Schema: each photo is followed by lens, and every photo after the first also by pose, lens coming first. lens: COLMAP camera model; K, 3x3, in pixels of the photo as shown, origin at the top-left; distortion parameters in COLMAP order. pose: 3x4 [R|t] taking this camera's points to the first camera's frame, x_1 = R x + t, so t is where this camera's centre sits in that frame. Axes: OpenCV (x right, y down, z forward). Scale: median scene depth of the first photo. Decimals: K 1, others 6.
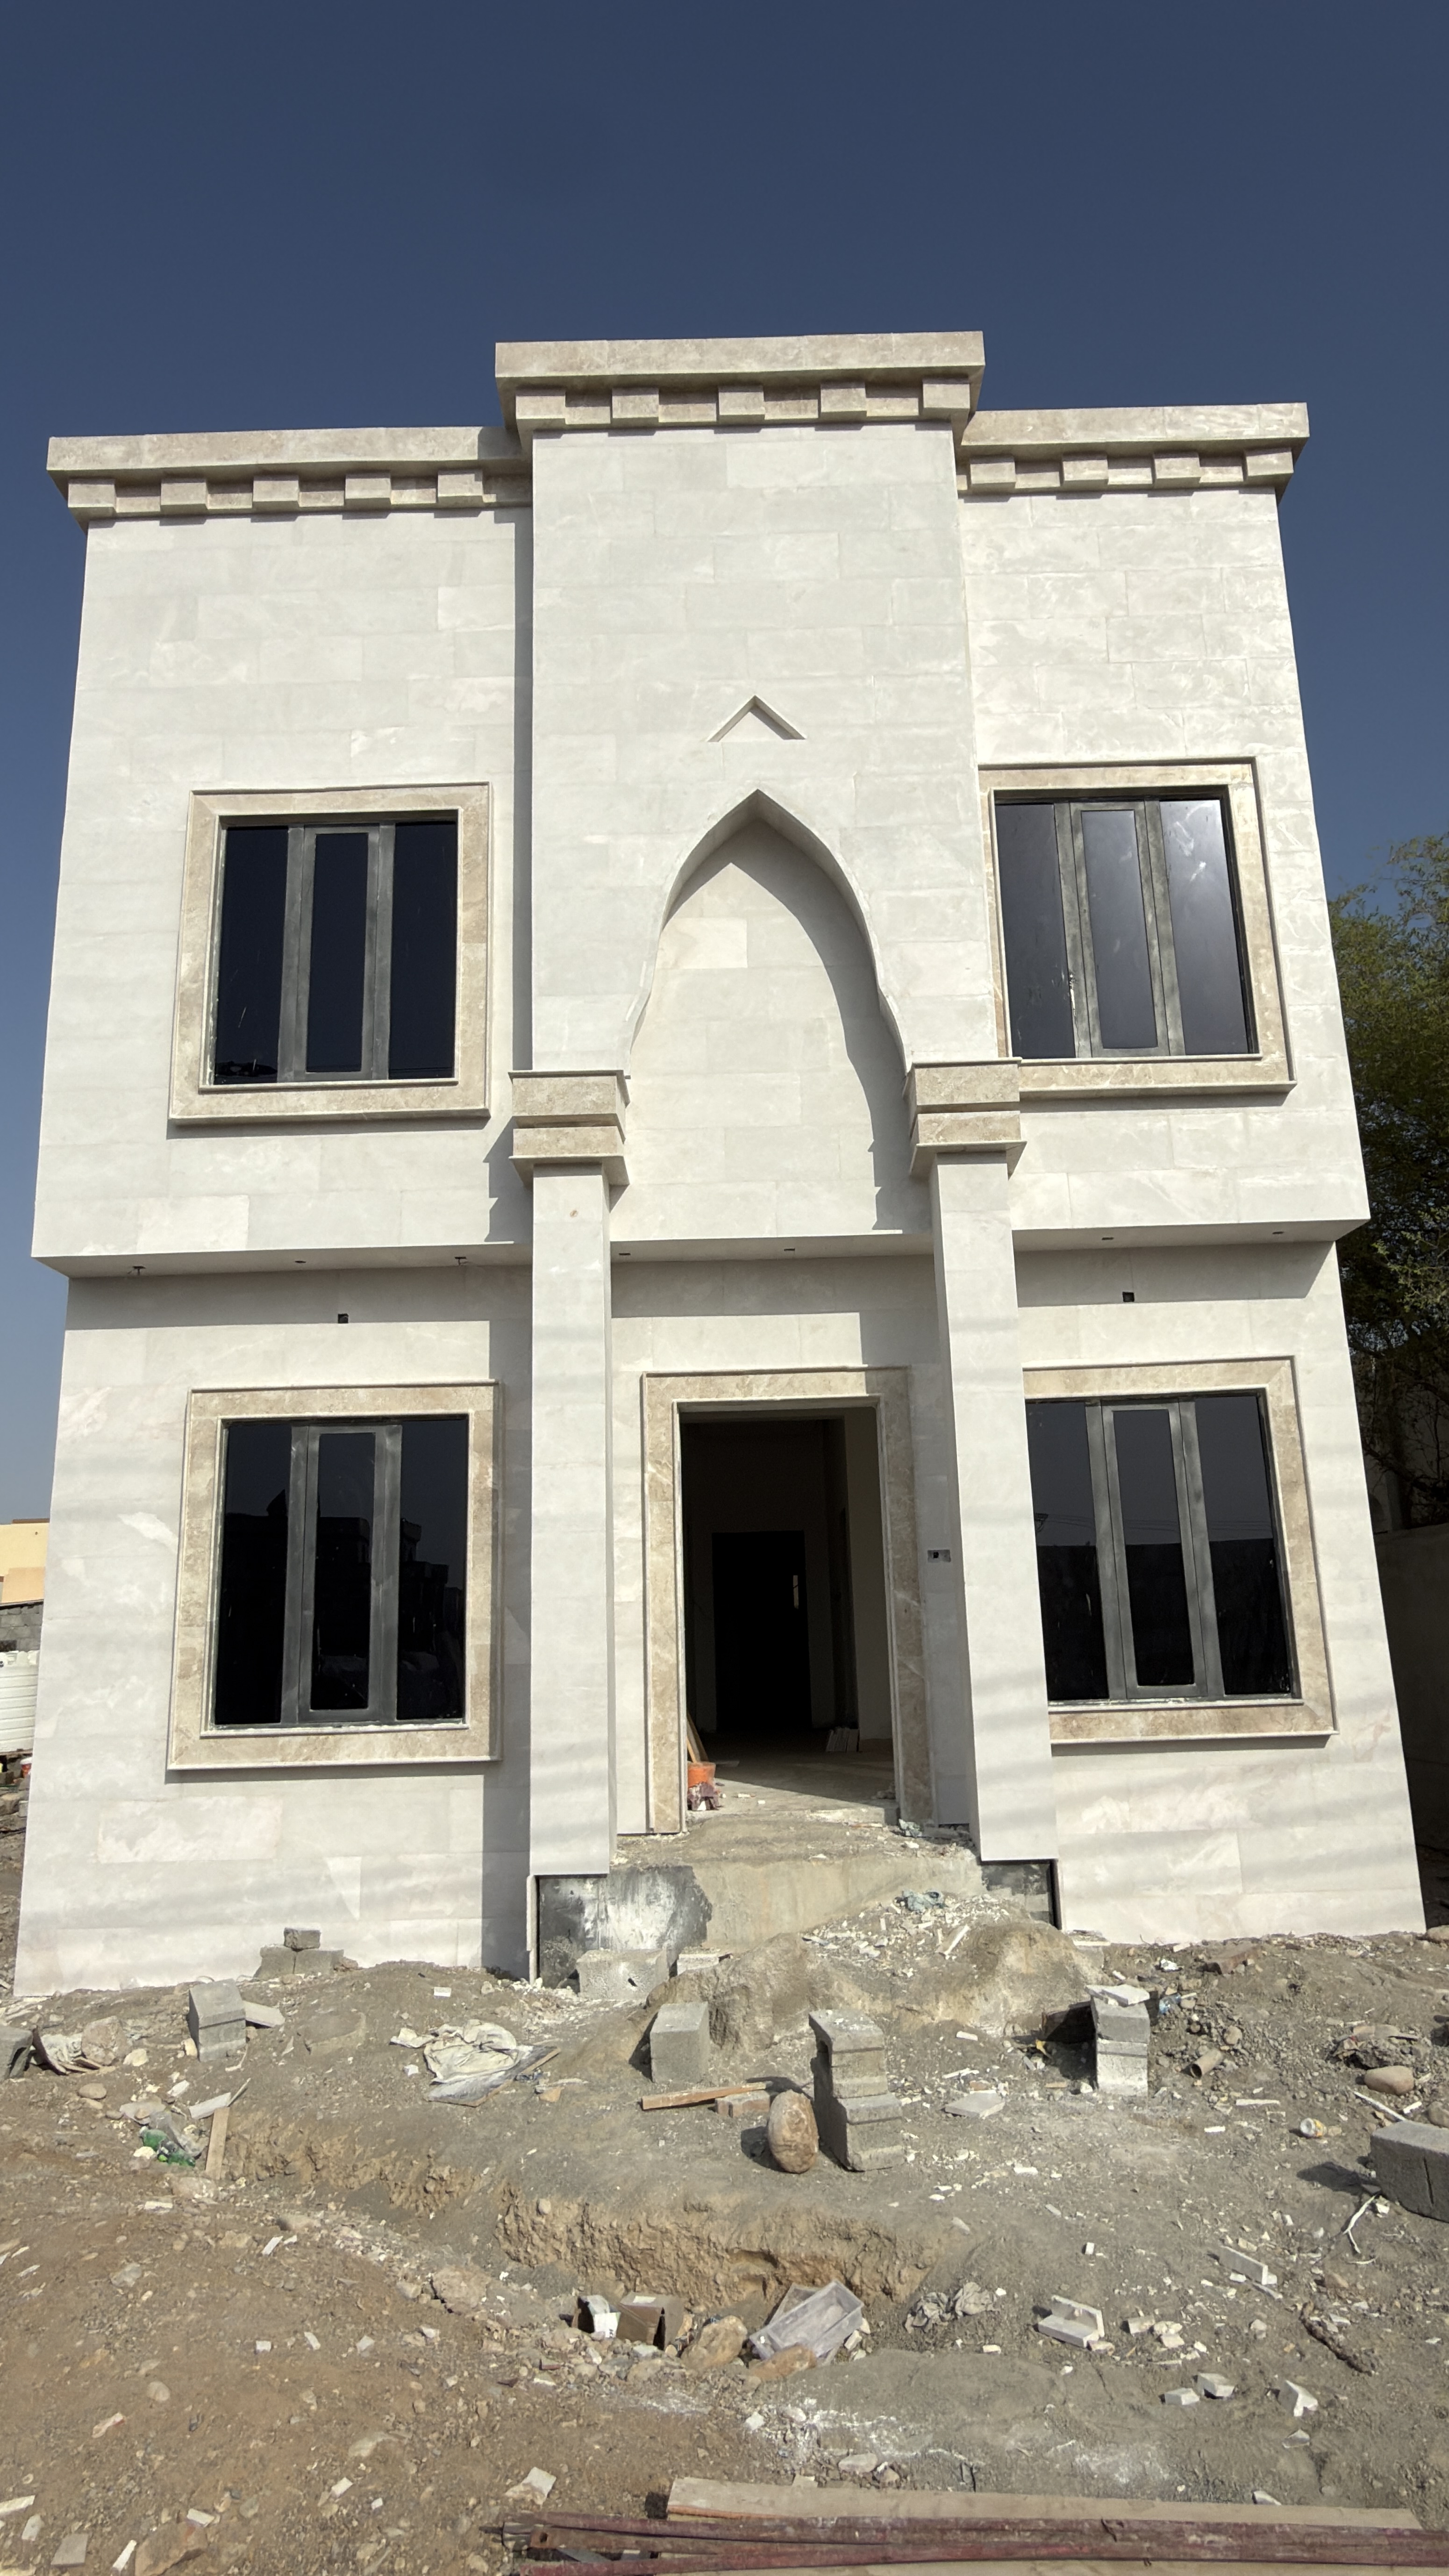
lens RADIAL K [[1521.5, 0, 724.5], [0, 1521.5, 1288.0], [0, 0, 1]] dist [-0.003069, 0.001238]
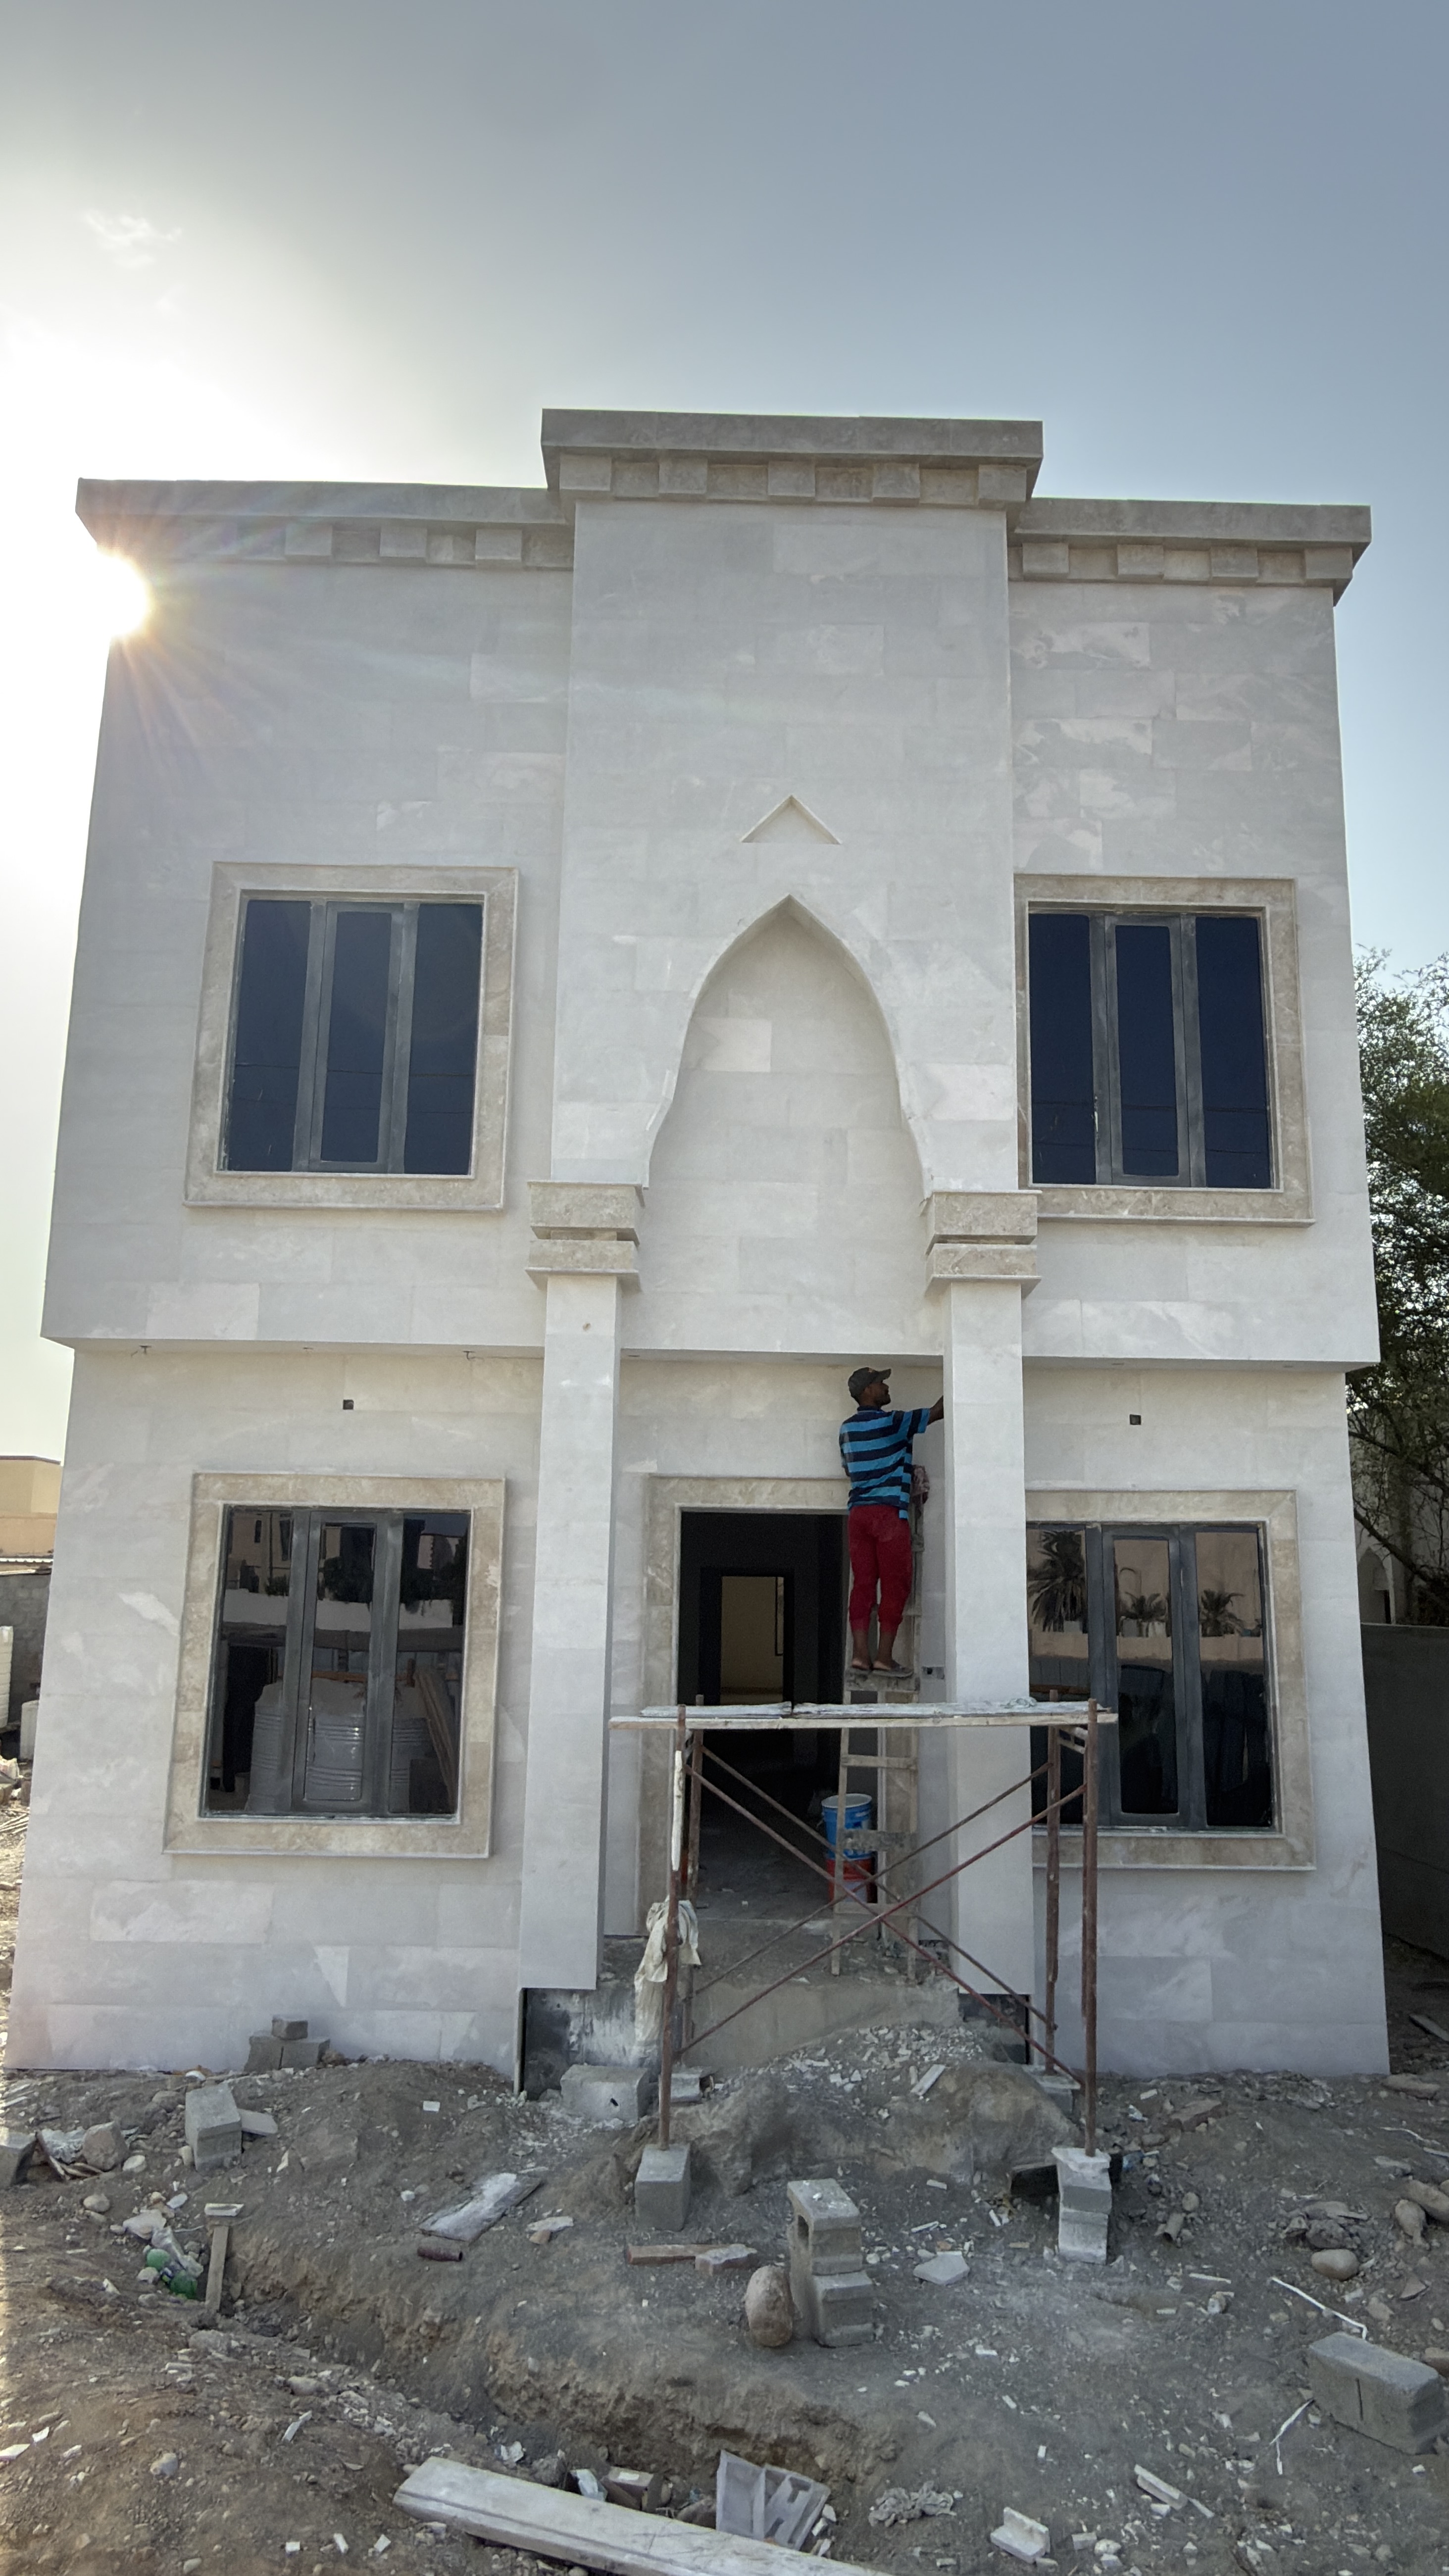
lens RADIAL K [[1613.4, 0, 724.5], [0, 1613.4, 1288.0], [0, 0, 1]] dist [0.002903, -0.002491]
pose [[0.998892, 0.046591, 0.006568, -0.016156], [-0.046830, 0.997990, 0.042698, -0.121144], [-0.004566, -0.042959, 0.999066, -0.059057]]
